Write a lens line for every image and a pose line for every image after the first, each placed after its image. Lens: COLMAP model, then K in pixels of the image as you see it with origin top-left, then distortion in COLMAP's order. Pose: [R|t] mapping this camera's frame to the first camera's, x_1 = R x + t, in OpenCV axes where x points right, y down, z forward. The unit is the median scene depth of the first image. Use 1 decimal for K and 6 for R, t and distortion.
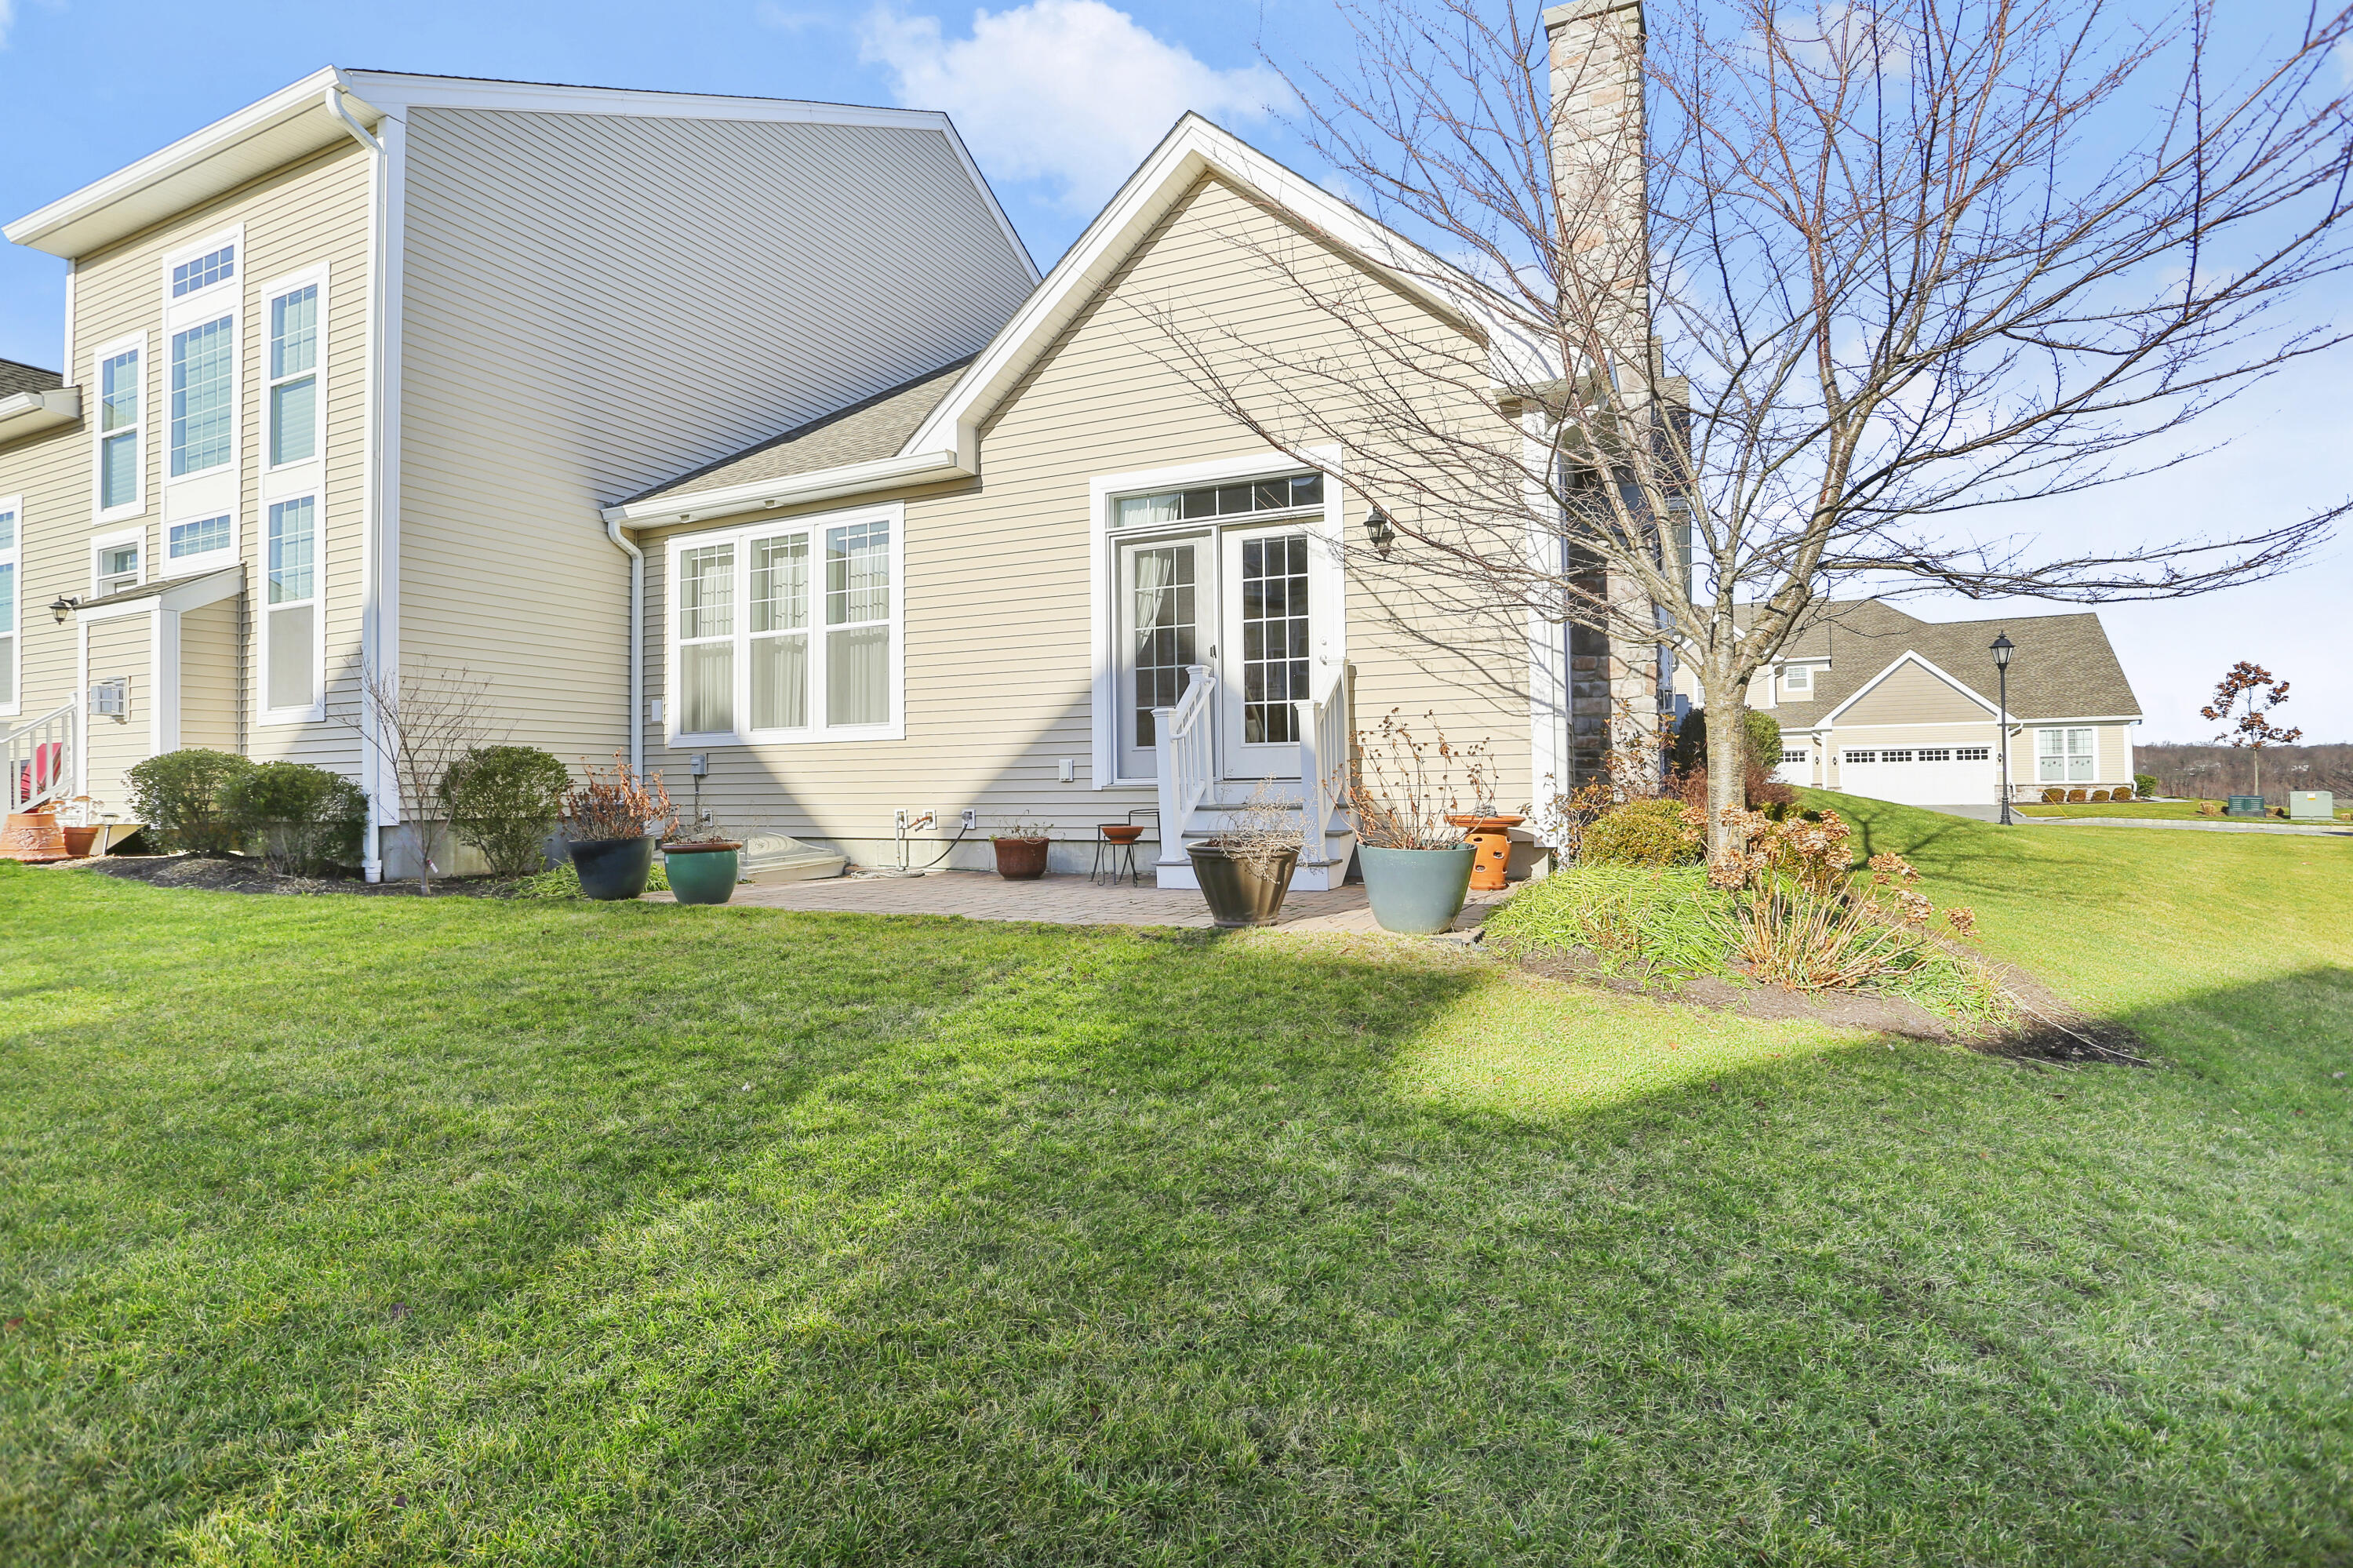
lens RADIAL K [[1159.0, 0, 1160.4], [0, 1159.0, 787.8], [0, 0, 1]] dist [-0.059961, 0.017788]
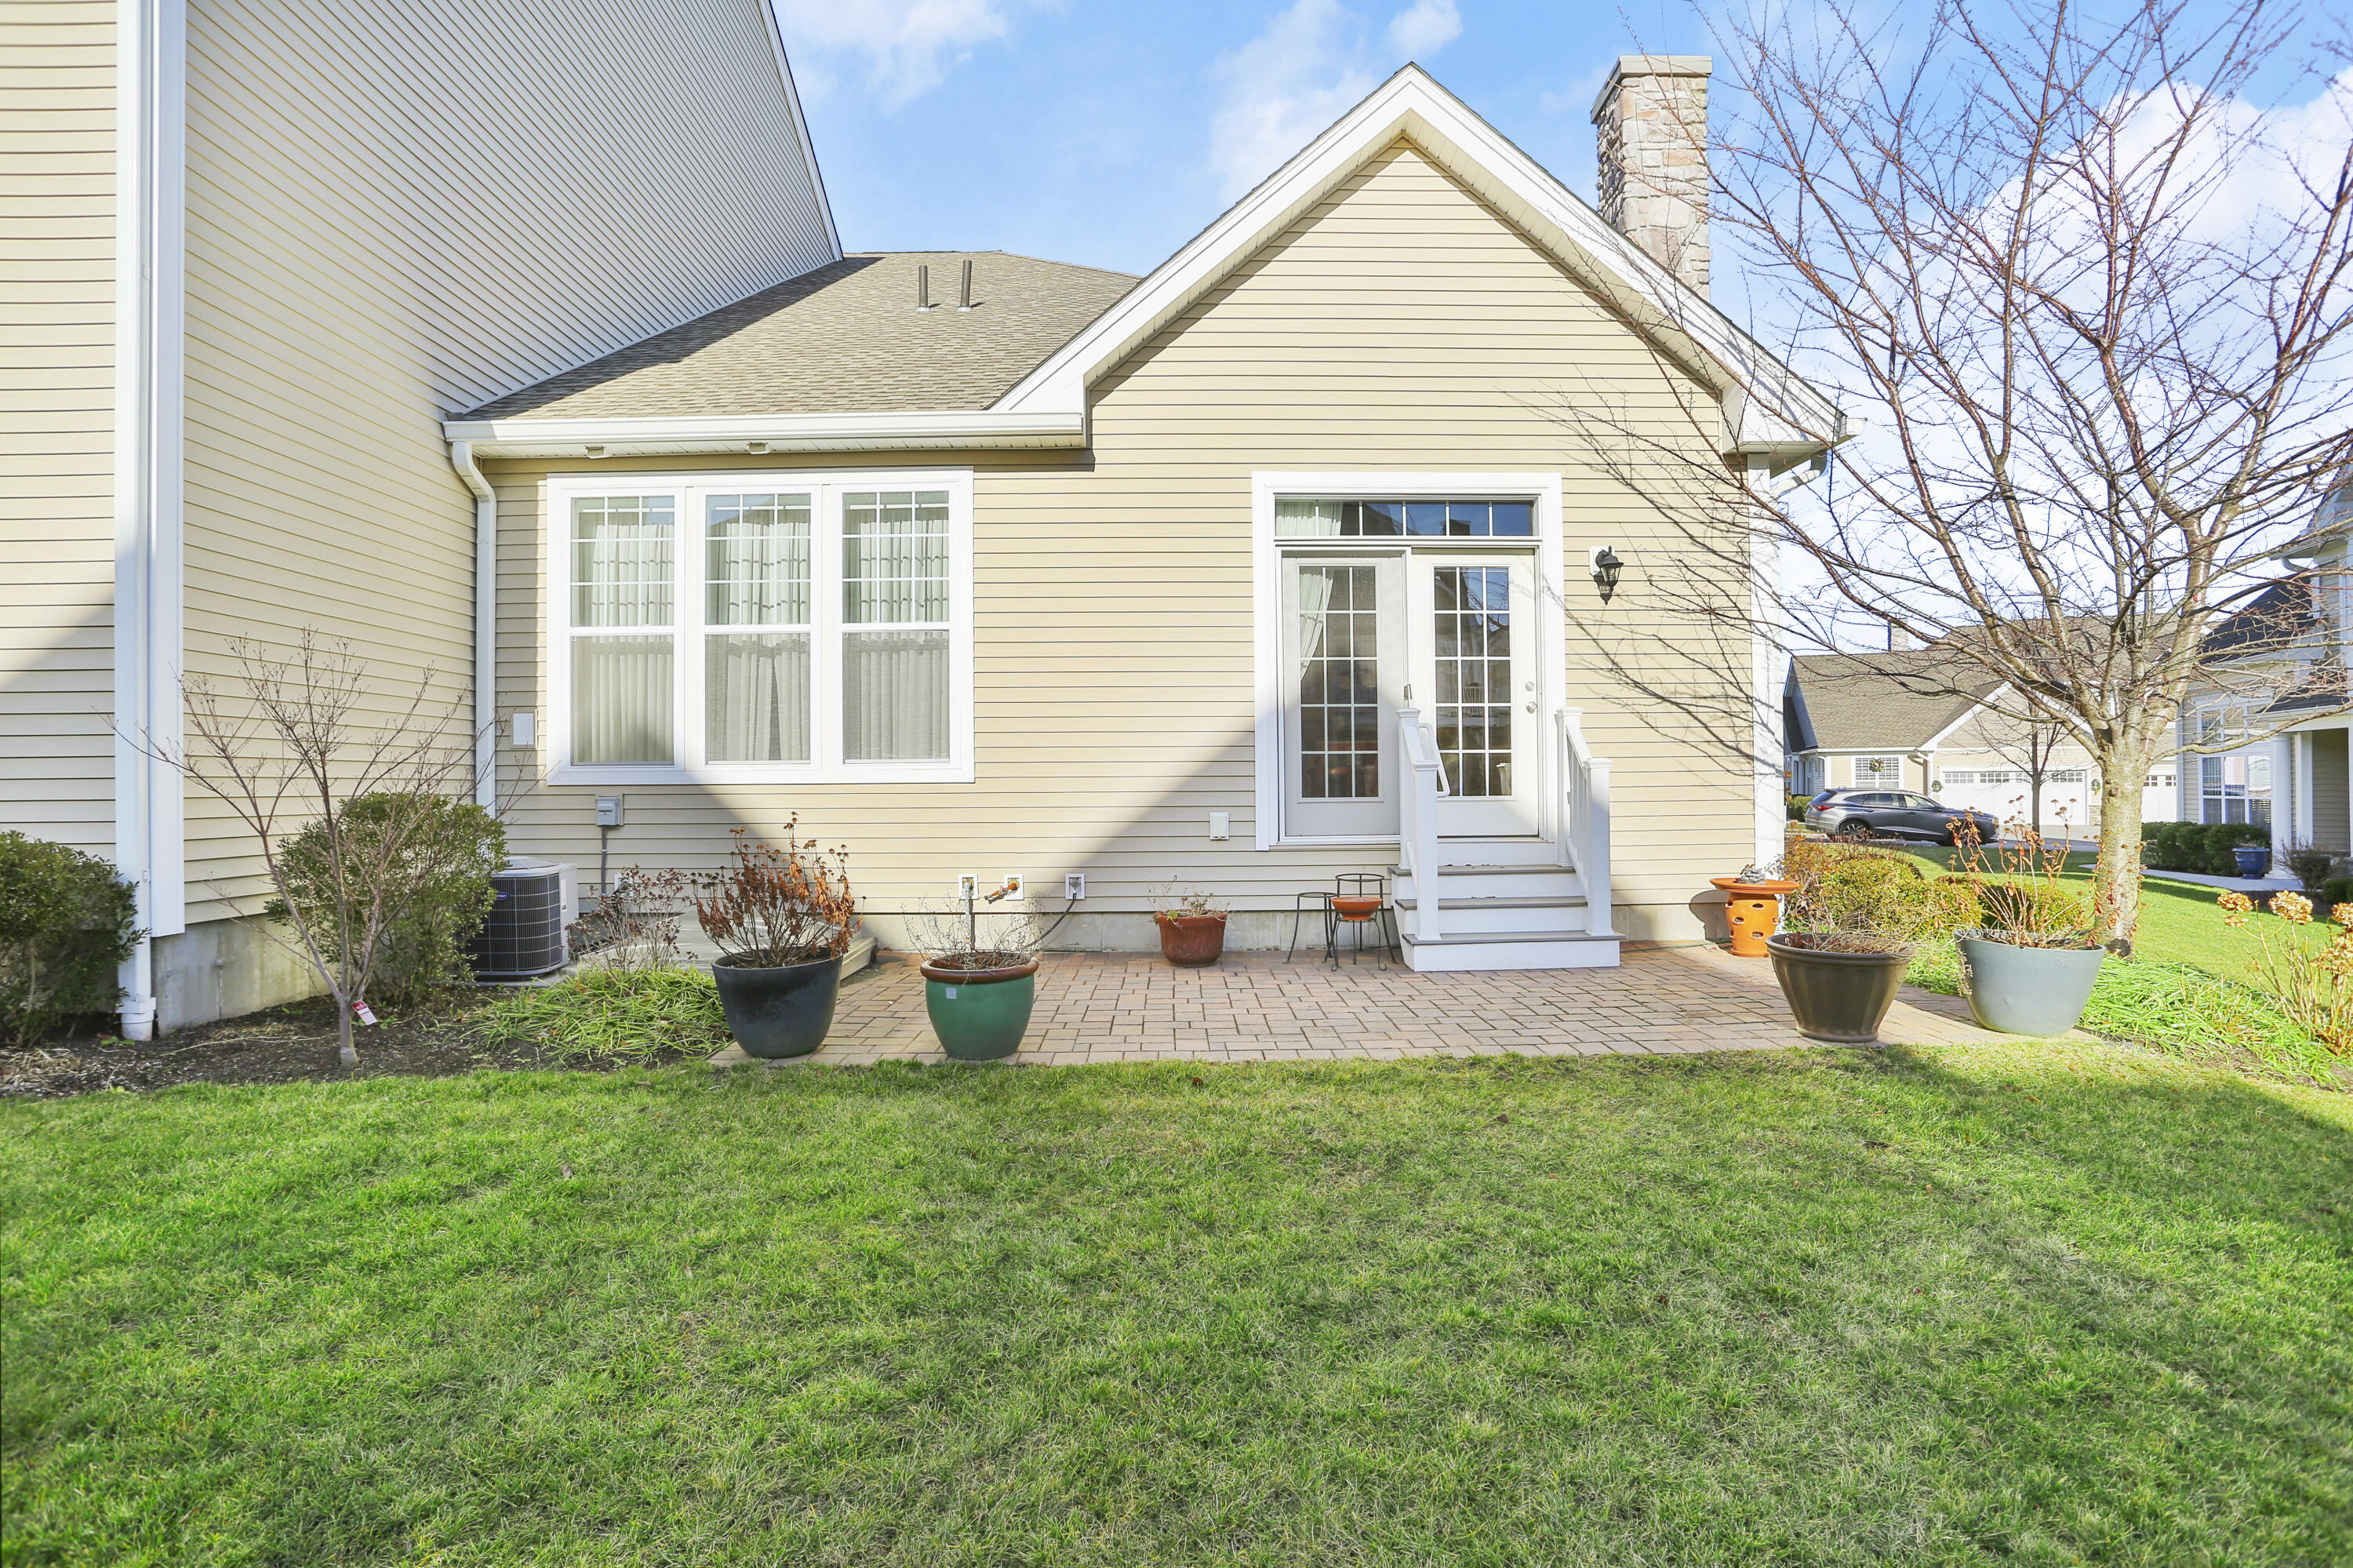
lens RADIAL K [[1159.0, 0, 1181.8], [0, 1159.0, 791.0], [0, 0, 1]] dist [-0.059961, 0.017788]
pose [[0.902360, 0.003390, 0.430970, -0.462787], [-0.004833, 0.999986, 0.002254, -0.042126], [-0.430956, -0.004116, 0.902363, 0.277519]]
